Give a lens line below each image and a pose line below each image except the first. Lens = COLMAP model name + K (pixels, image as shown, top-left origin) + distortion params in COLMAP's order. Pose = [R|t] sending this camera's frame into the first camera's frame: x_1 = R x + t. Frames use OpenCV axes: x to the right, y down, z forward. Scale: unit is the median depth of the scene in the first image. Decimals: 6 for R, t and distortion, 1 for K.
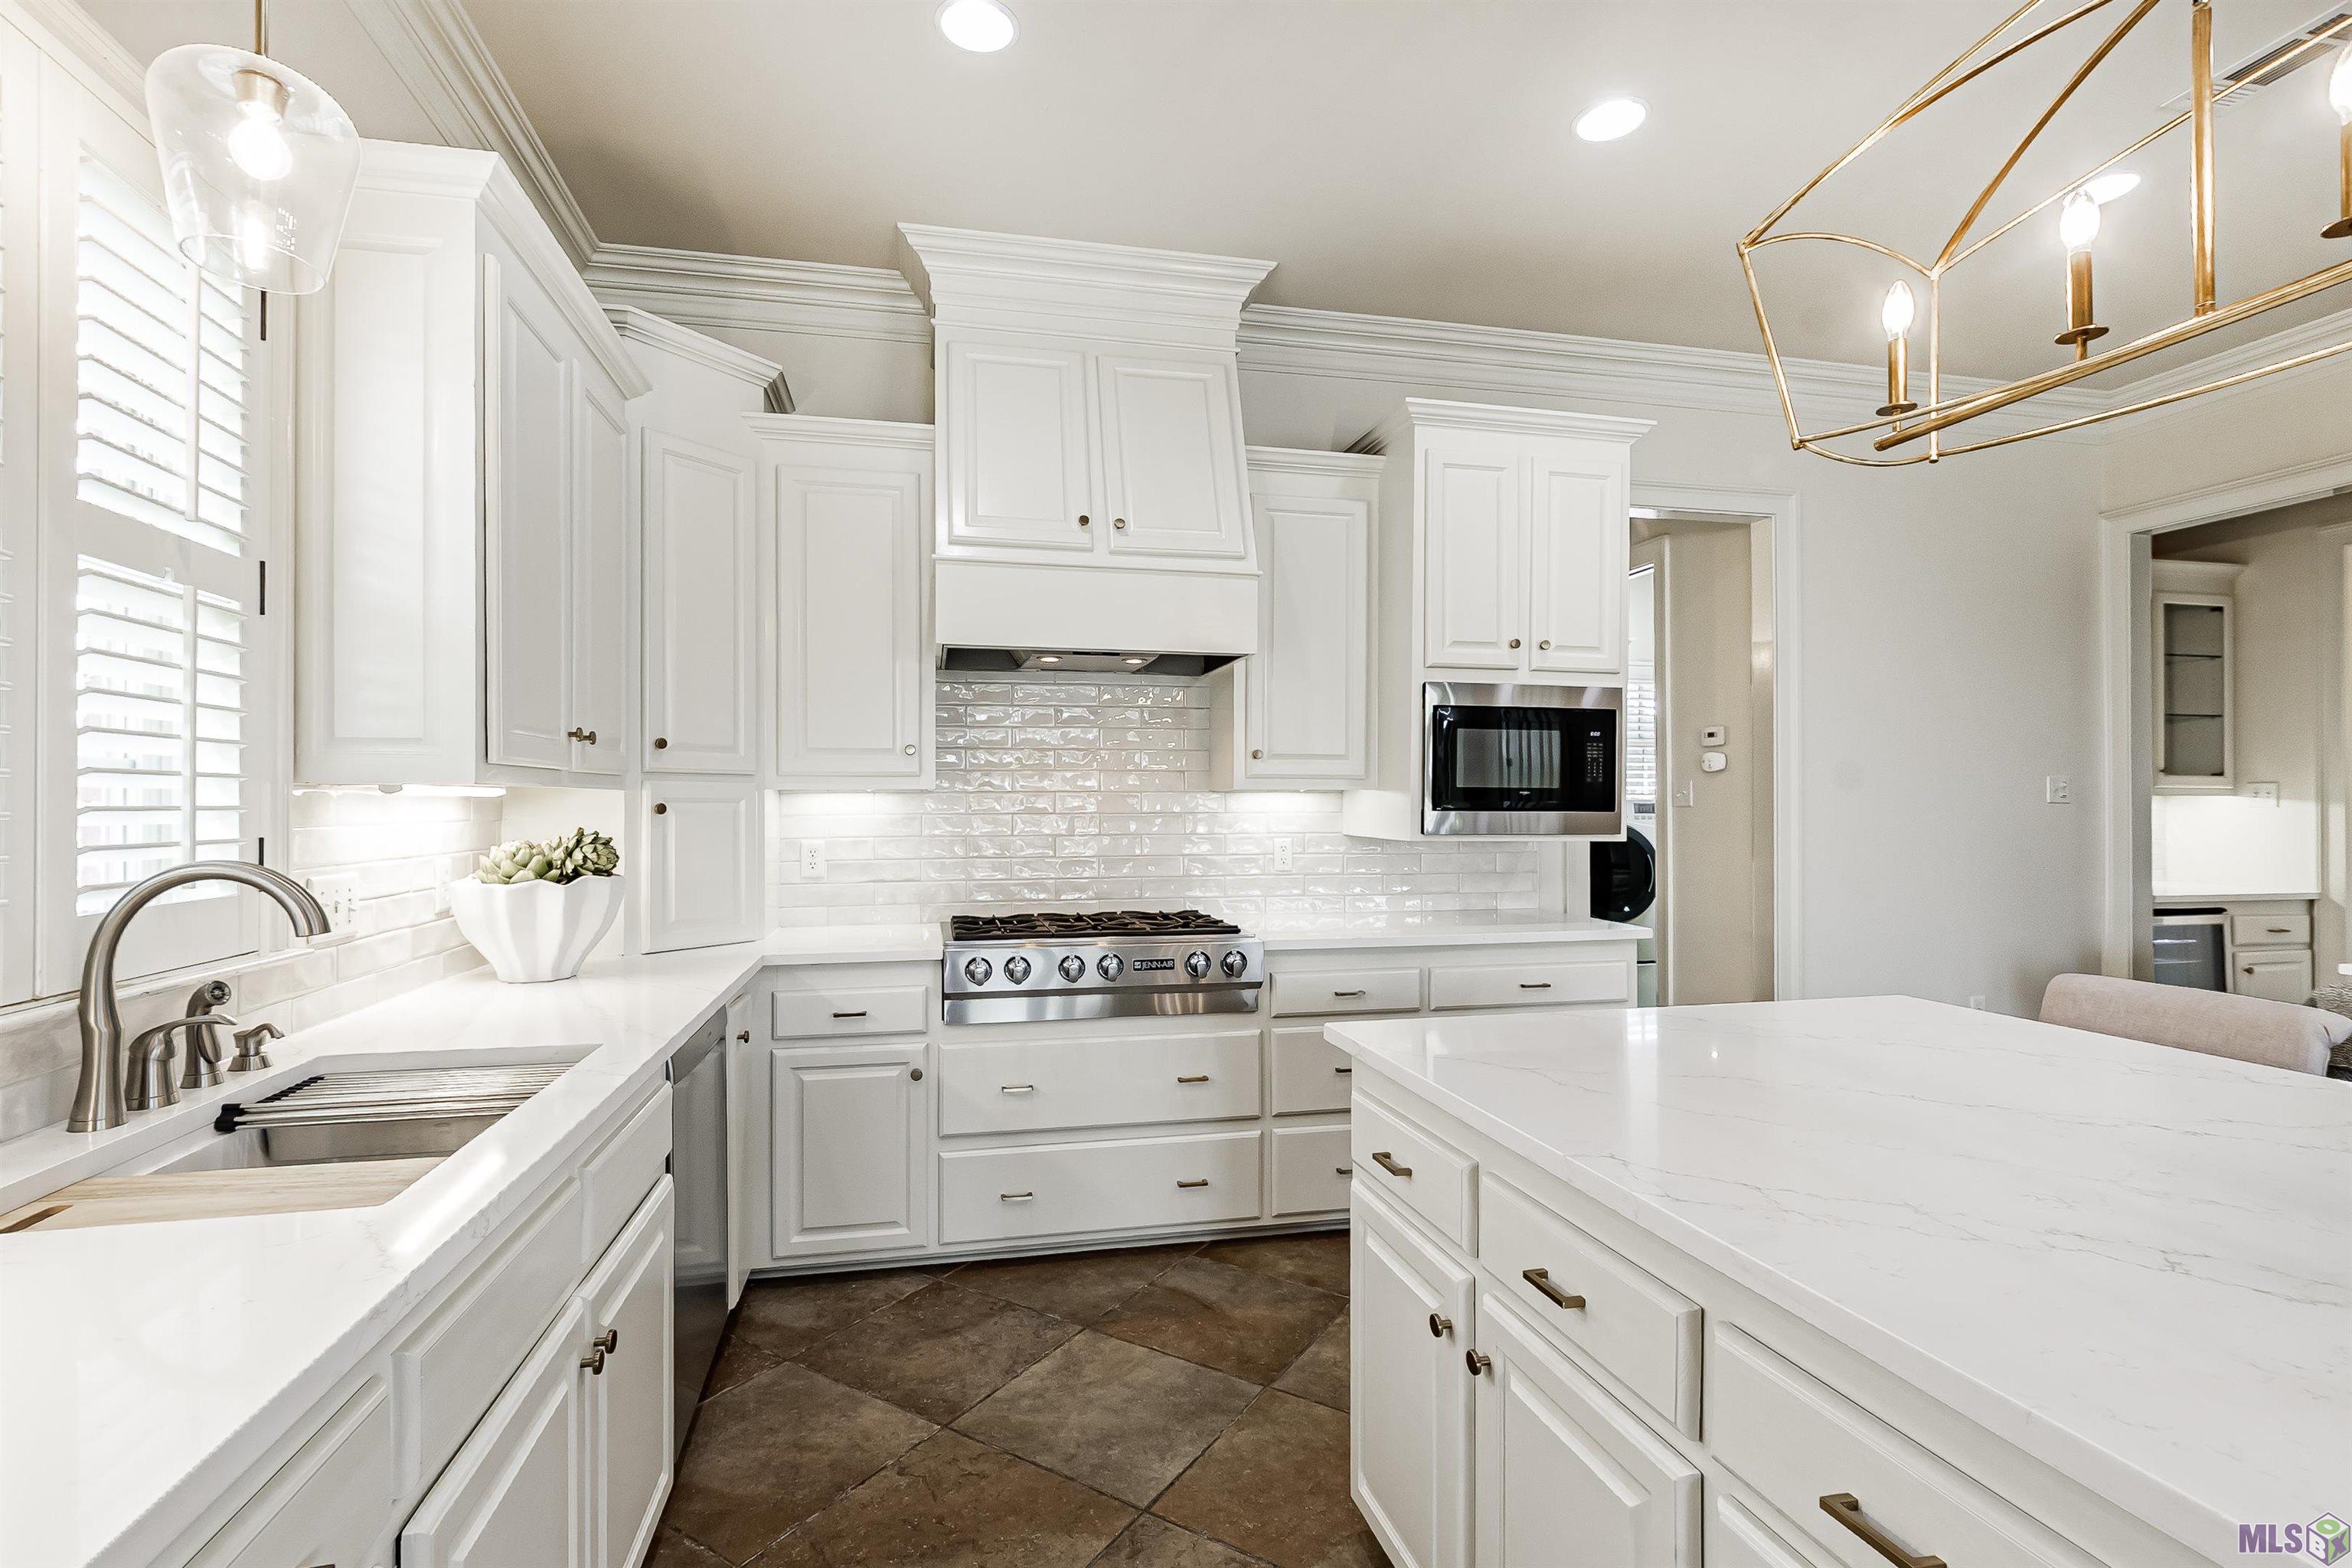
lens RADIAL K [[1073.3, 0, 1118.7], [0, 1073.3, 804.2], [0, 0, 1]] dist [-0.007802, 0.000900]
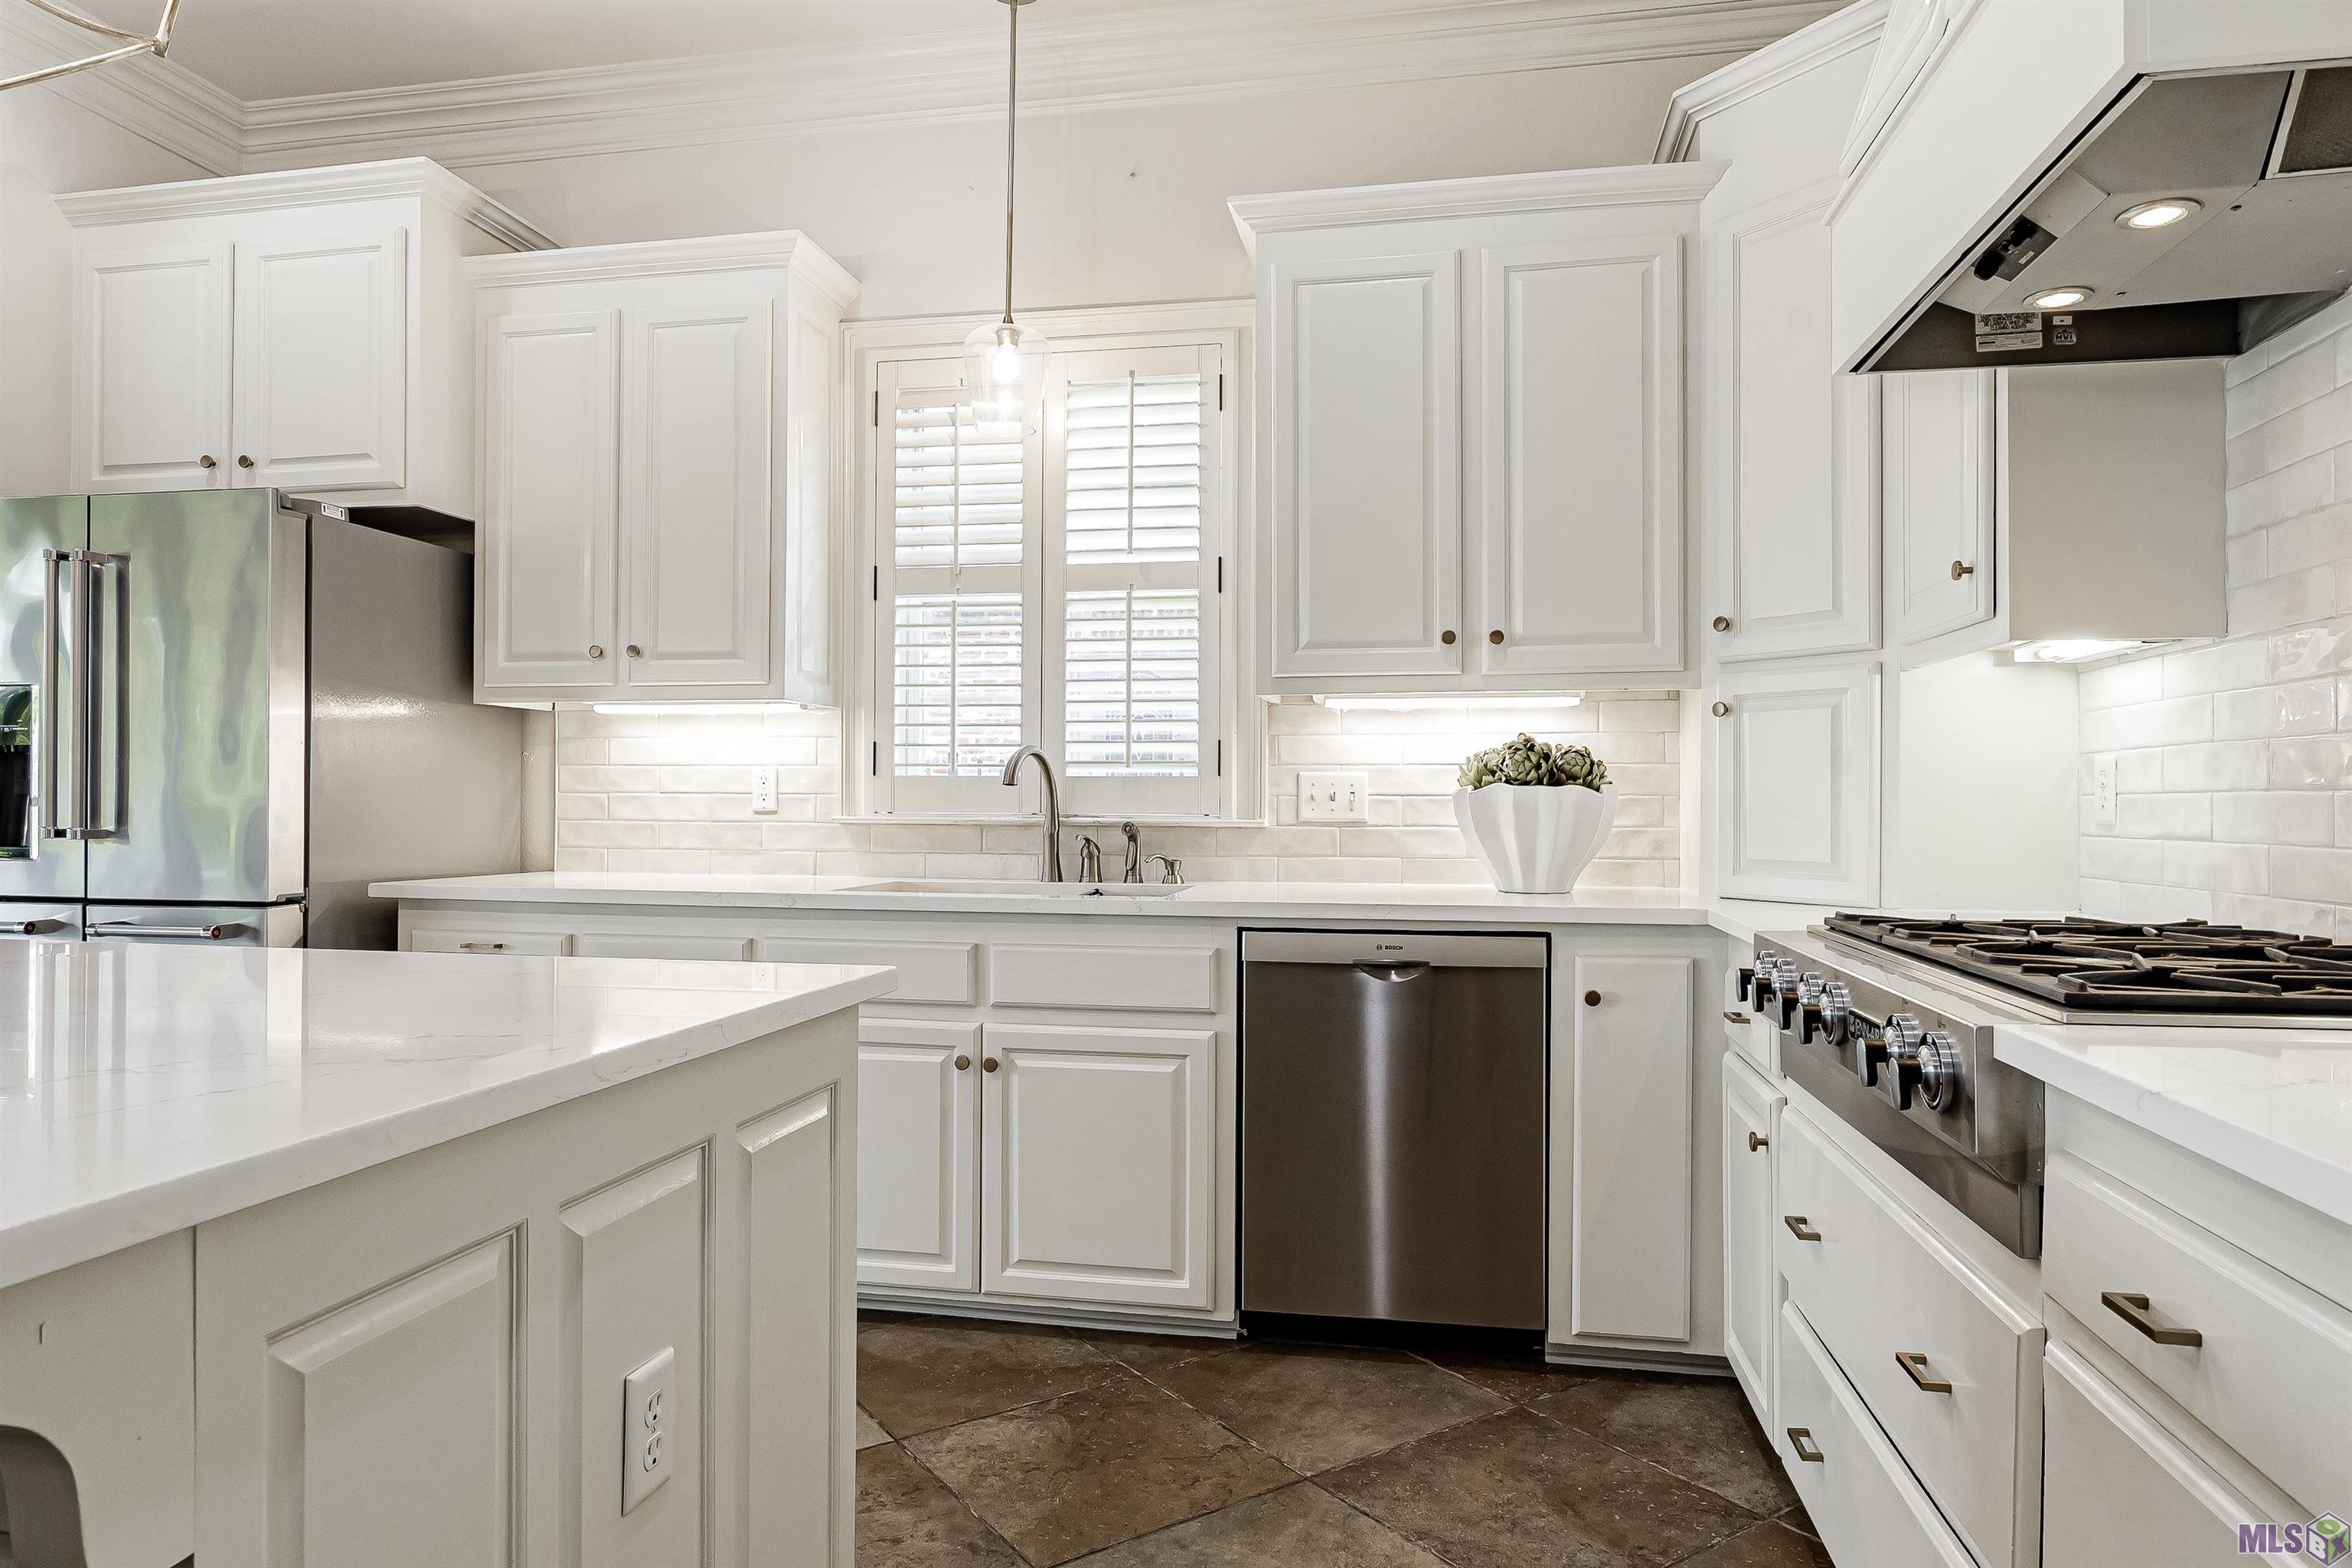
lens RADIAL K [[1470.9, 0, 1241.5], [0, 1470.9, 763.6], [0, 0, 1]] dist [-0.004570, -0.009754]
pose [[-0.340396, -0.016403, -0.940139, 0.636600], [-0.000130, 0.999849, -0.017398, 0.057084], [0.940282, -0.005800, -0.340347, 0.967266]]
